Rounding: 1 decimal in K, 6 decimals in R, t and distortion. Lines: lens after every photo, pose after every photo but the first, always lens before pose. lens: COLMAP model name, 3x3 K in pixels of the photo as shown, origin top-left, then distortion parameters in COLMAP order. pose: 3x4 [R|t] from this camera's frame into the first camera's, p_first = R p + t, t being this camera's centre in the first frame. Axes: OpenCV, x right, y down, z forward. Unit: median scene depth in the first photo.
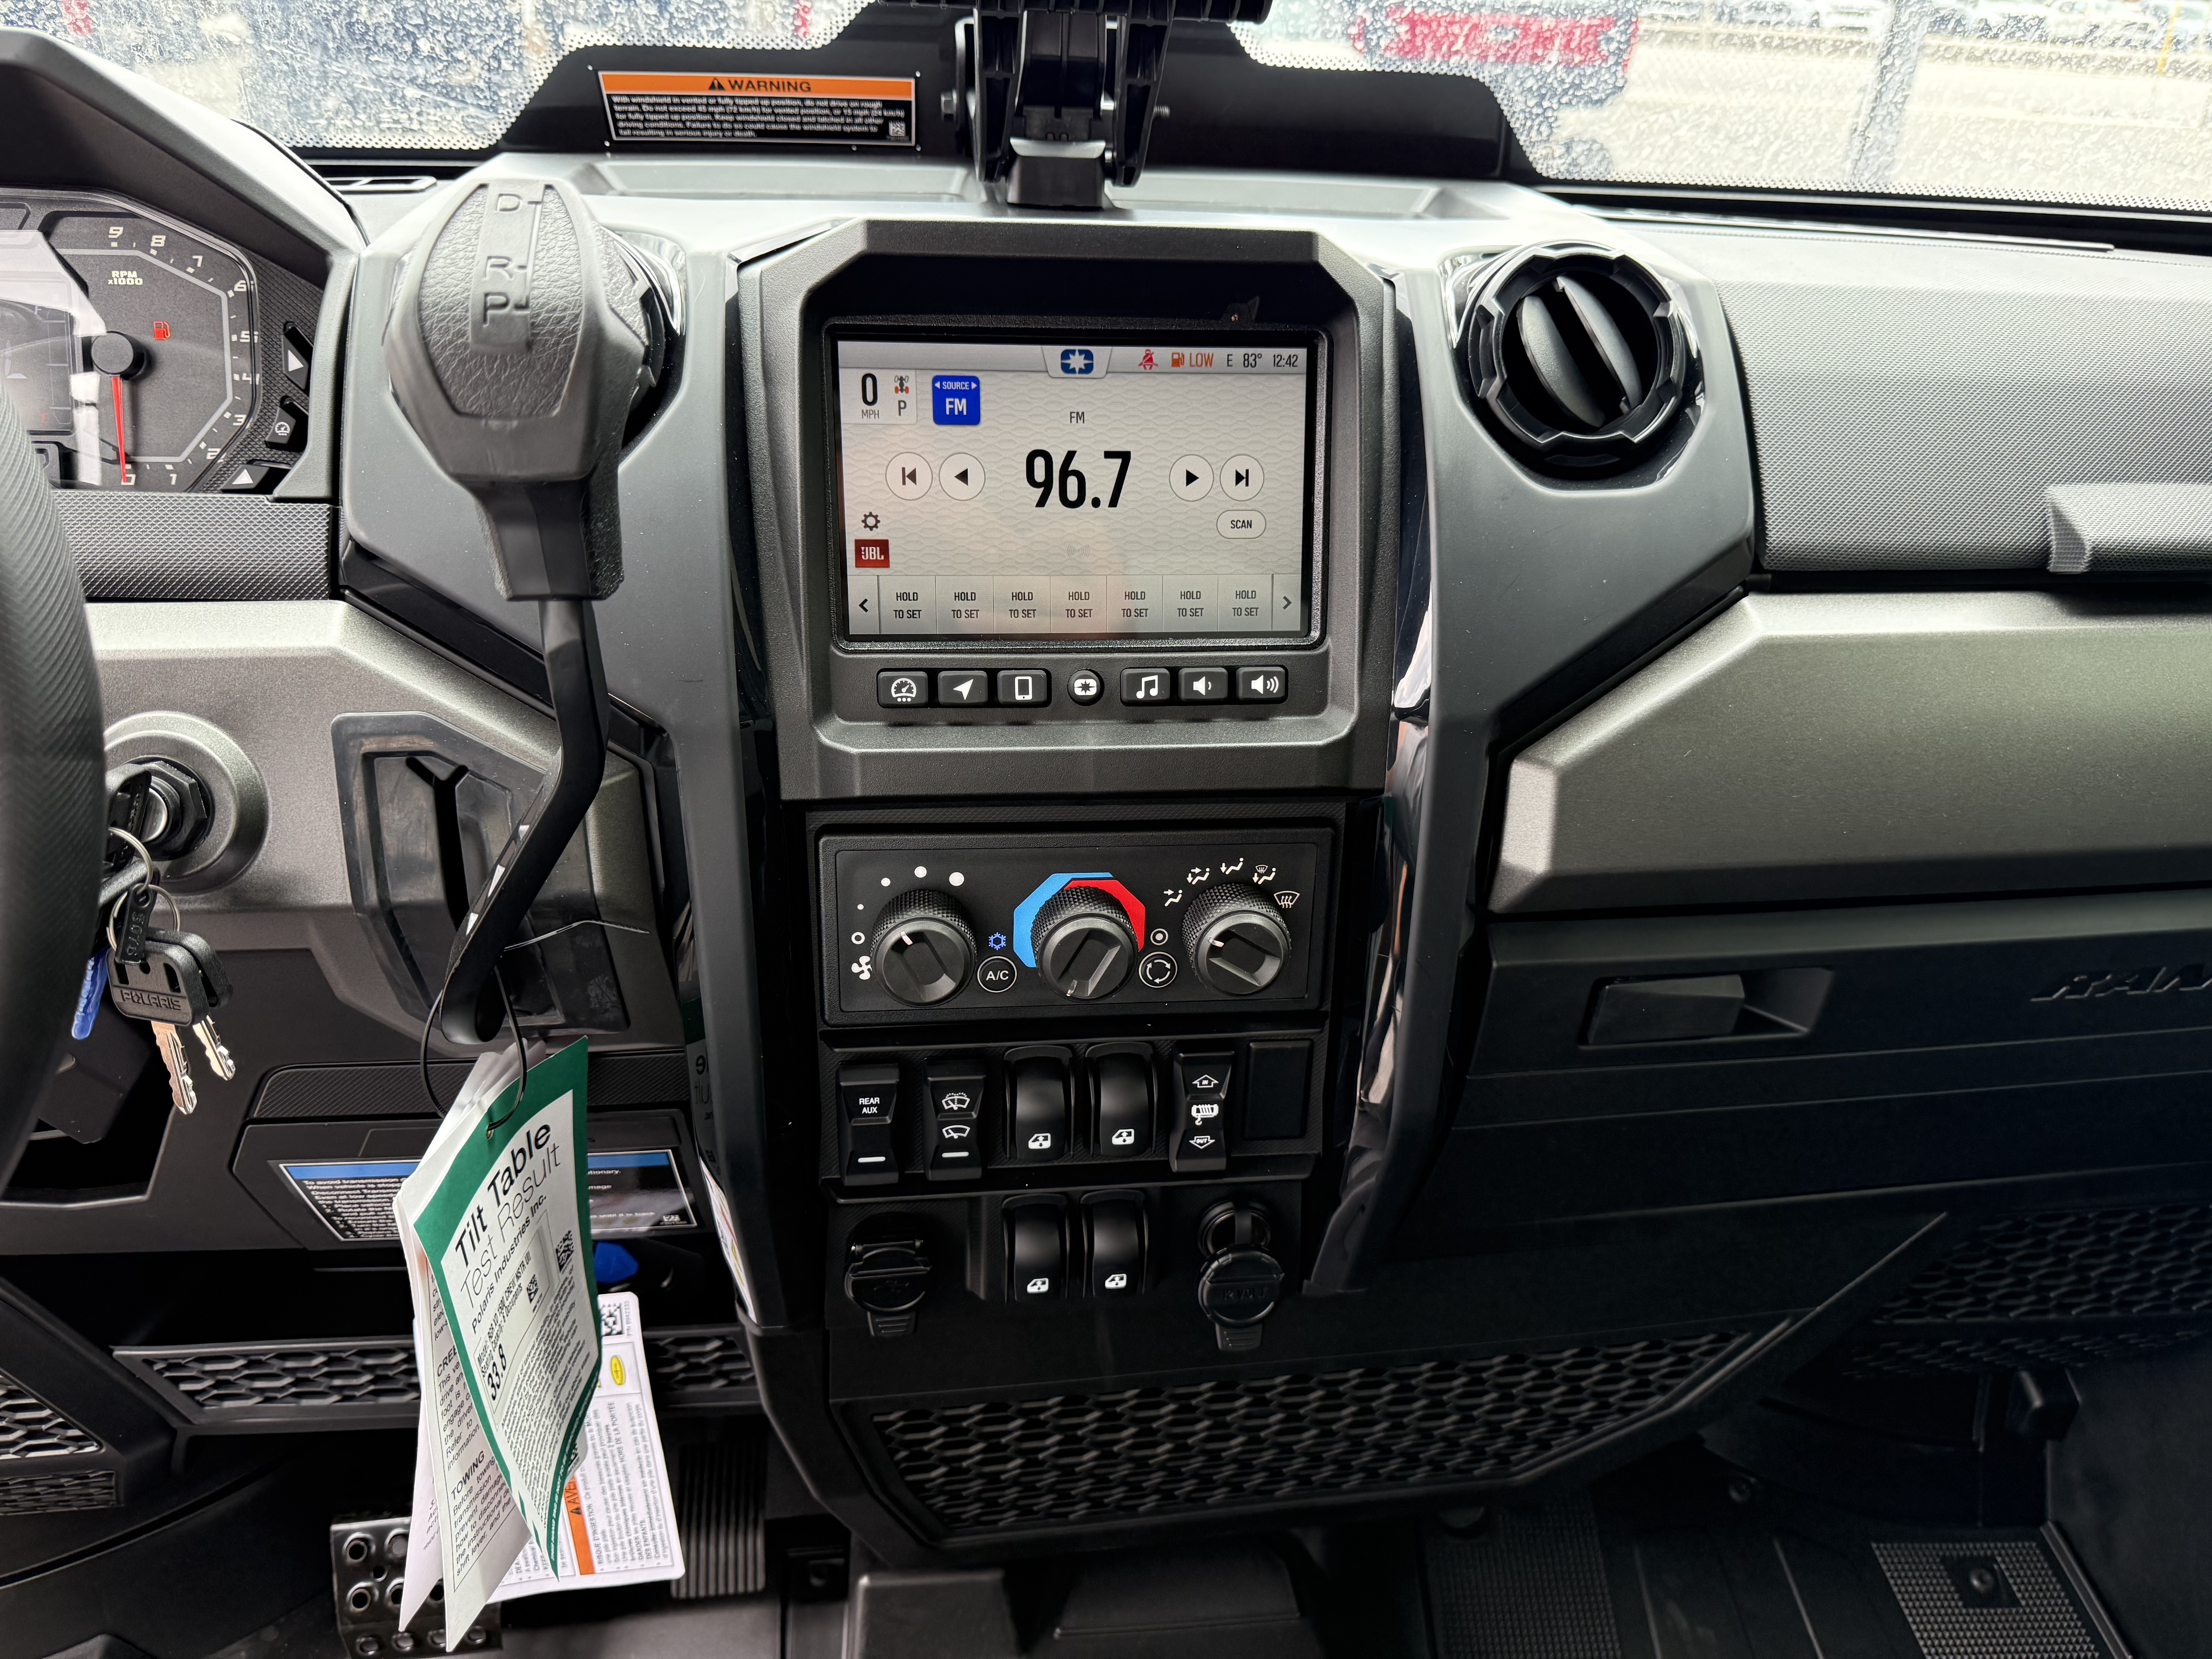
lens RADIAL K [[1560.7, 0, 1101.8], [0, 1560.7, 842.6], [0, 0, 1]] dist [0.029866, -0.049496]
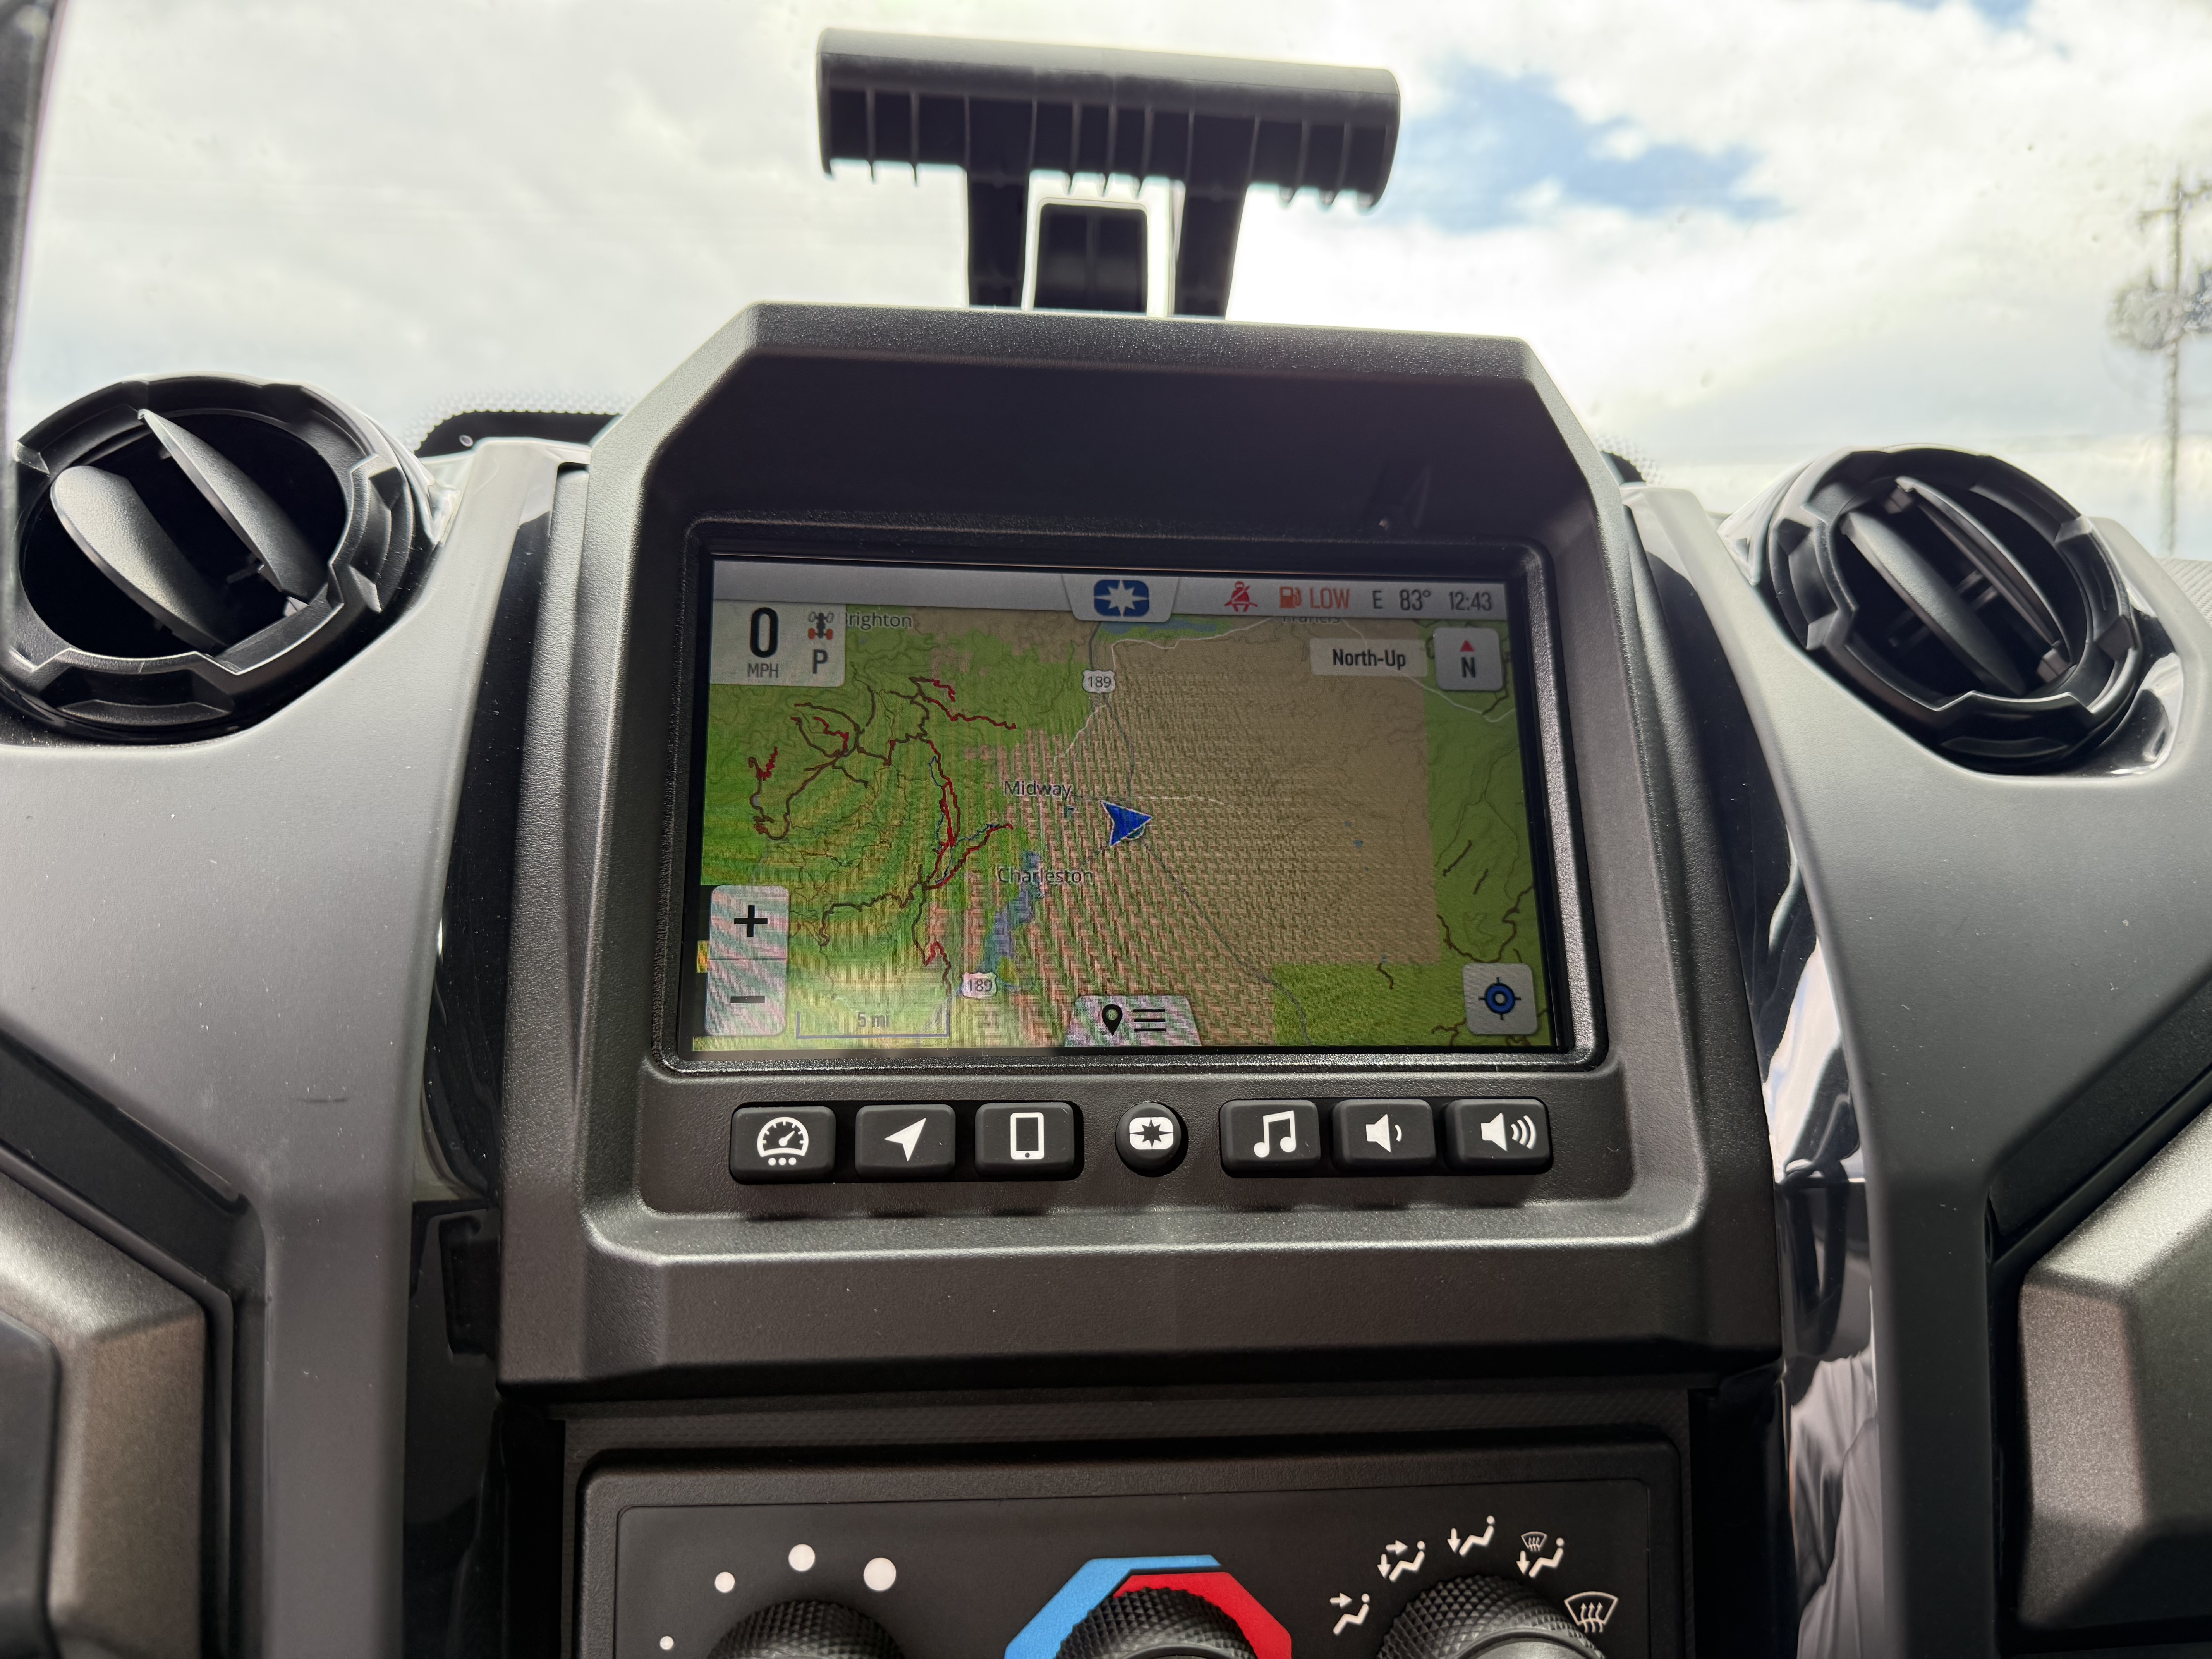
lens RADIAL K [[1560.7, 0, 1110.6], [0, 1560.7, 848.2], [0, 0, 1]] dist [0.029866, -0.049496]
pose [[0.999728, -0.022320, -0.006781, -0.018143], [0.017026, 0.896867, -0.441972, 0.038174], [0.015947, 0.441736, 0.897003, 0.511881]]
